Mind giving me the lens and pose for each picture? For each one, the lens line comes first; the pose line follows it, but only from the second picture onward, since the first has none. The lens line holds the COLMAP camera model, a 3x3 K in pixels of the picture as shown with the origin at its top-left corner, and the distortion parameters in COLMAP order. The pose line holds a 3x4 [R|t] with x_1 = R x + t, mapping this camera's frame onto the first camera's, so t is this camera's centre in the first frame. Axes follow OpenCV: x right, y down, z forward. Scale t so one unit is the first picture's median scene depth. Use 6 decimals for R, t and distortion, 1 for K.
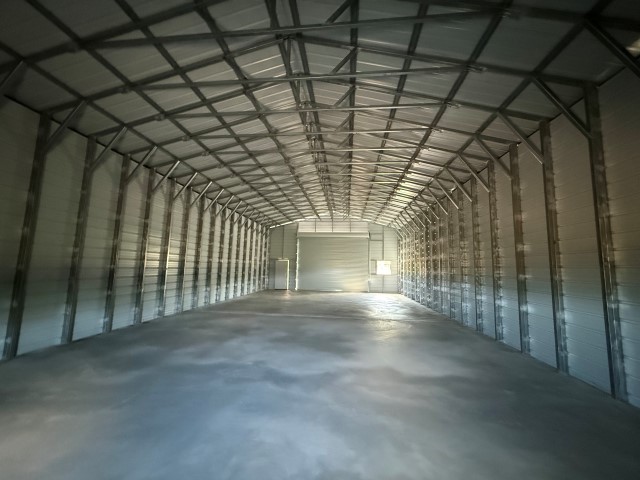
lens RADIAL K [[256.1, 0, 320.0], [0, 256.1, 240.0], [0, 0, 1]] dist [0.000321, 0.000472]
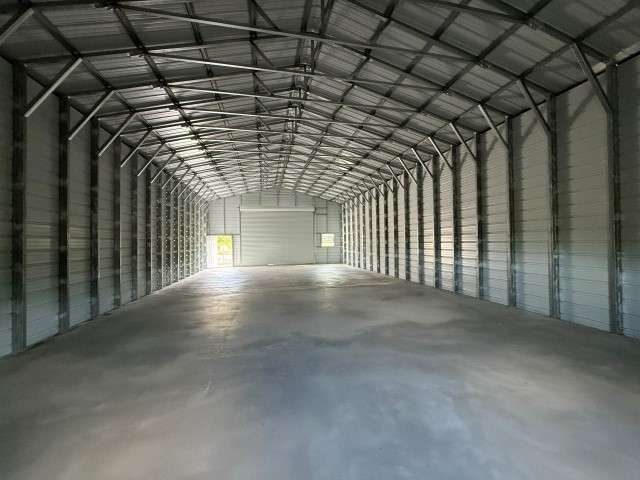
lens RADIAL K [[256.1, 0, 320.0], [0, 256.1, 240.0], [0, 0, 1]] dist [0.000321, 0.000472]
pose [[0.948837, -0.035632, 0.313748, -0.319477], [0.004462, 0.995027, 0.099510, 0.006984], [-0.315733, -0.093018, 0.944277, 0.034516]]
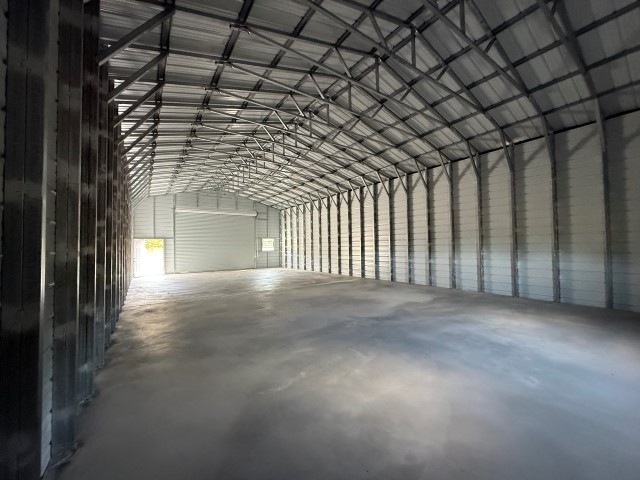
lens RADIAL K [[256.1, 0, 320.0], [0, 256.1, 240.0], [0, 0, 1]] dist [0.000321, 0.000472]
pose [[0.752089, -0.019887, 0.658761, -0.836905], [-0.035705, 0.996847, 0.070857, 0.010934], [-0.658094, -0.076812, 0.749008, 0.132500]]
